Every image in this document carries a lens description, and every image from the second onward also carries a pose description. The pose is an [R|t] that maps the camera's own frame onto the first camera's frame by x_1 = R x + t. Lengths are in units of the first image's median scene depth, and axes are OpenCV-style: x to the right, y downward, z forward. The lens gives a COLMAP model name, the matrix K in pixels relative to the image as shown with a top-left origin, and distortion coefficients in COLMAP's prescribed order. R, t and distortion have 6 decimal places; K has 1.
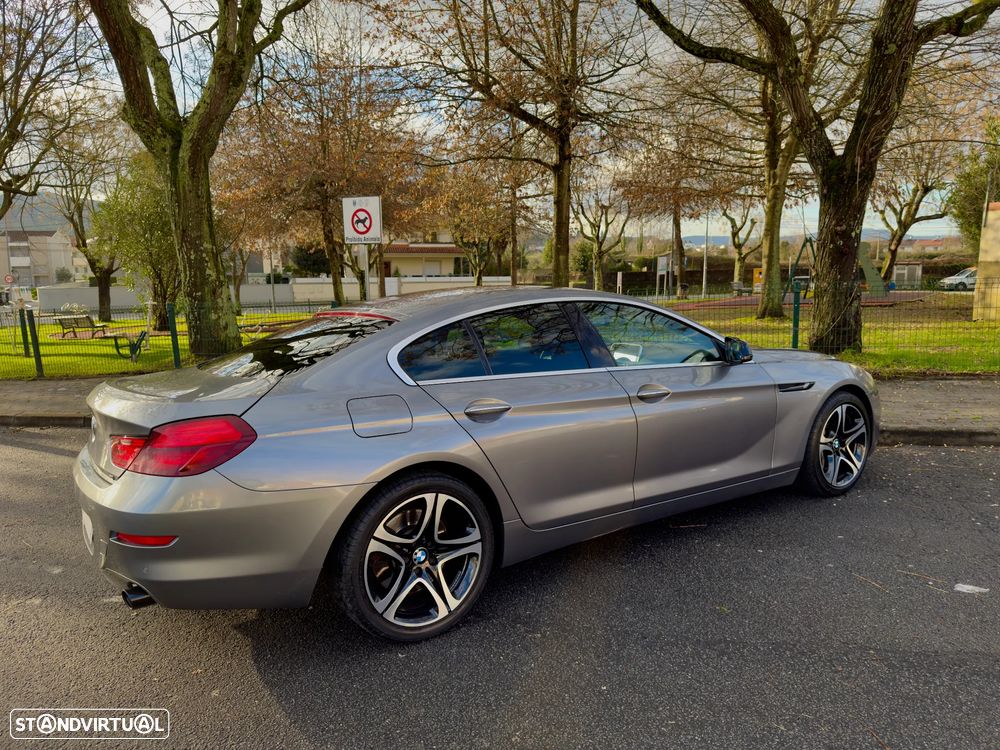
lens RADIAL K [[702.3, 0, 497.7], [0, 702.3, 385.4], [0, 0, 1]] dist [0.030381, -0.040675]
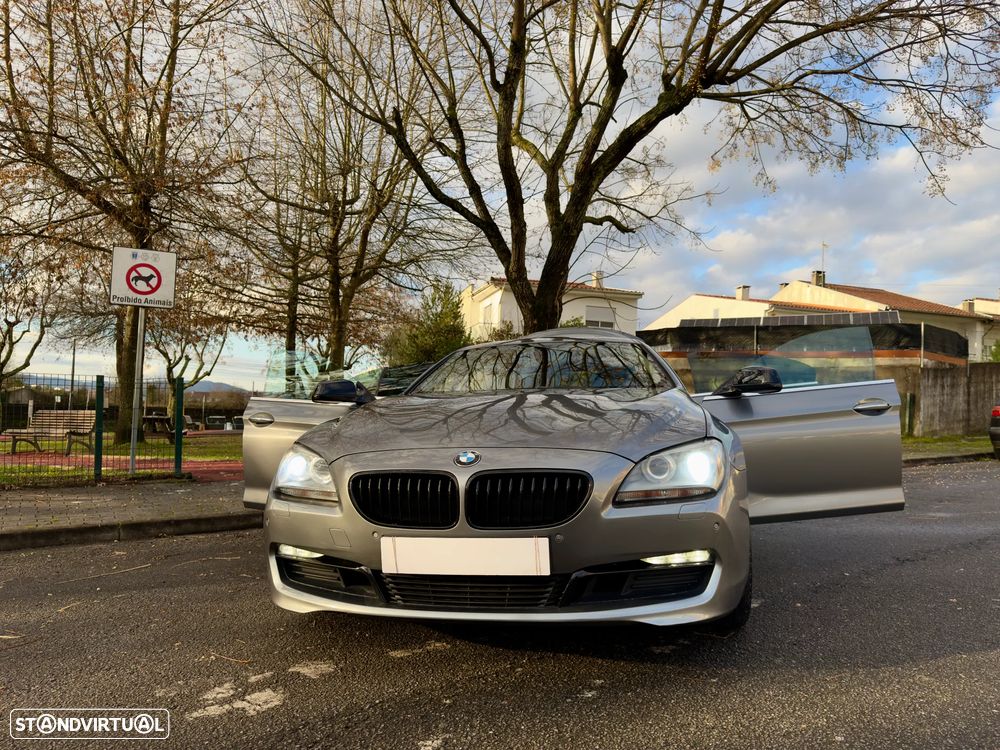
lens RADIAL K [[702.3, 0, 498.0], [0, 702.3, 379.8], [0, 0, 1]] dist [0.030381, -0.040675]
pose [[0.644423, 0.075441, 0.760938, -0.316283], [0.089818, 0.980765, -0.173300, 0.030349], [-0.759376, 0.180025, 0.625252, 0.132649]]
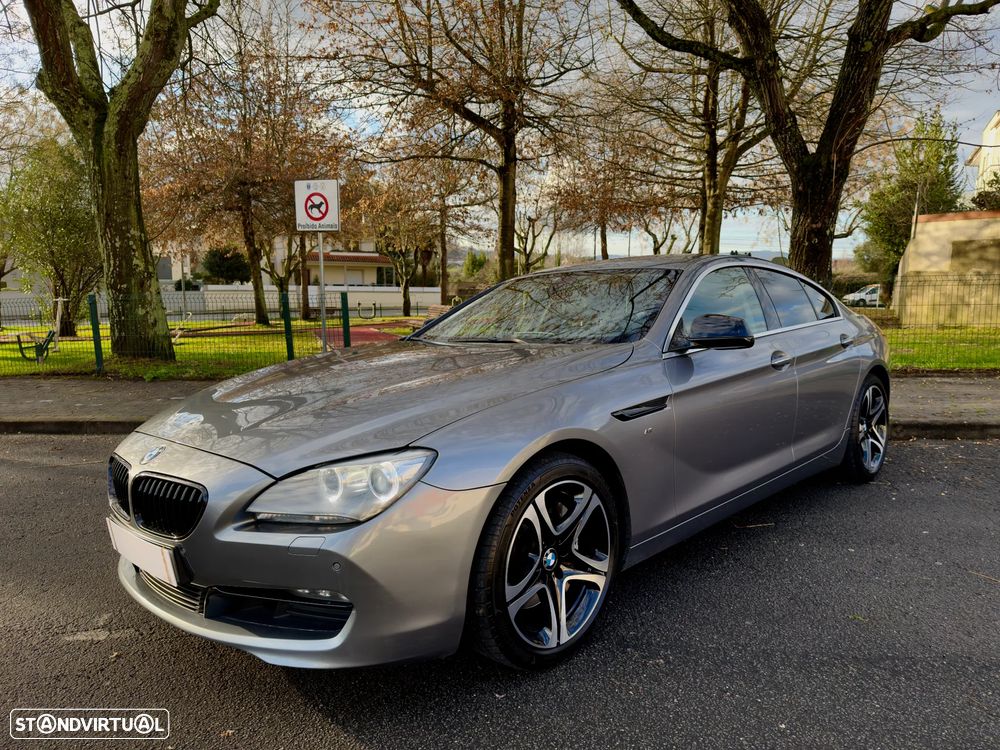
lens RADIAL K [[702.3, 0, 498.2], [0, 702.3, 383.1], [0, 0, 1]] dist [0.030381, -0.040675]
pose [[0.992991, 0.000245, 0.118186, -0.039905], [0.002470, 0.999736, -0.022823, 0.010600], [-0.118161, 0.022955, 0.992729, 0.040295]]
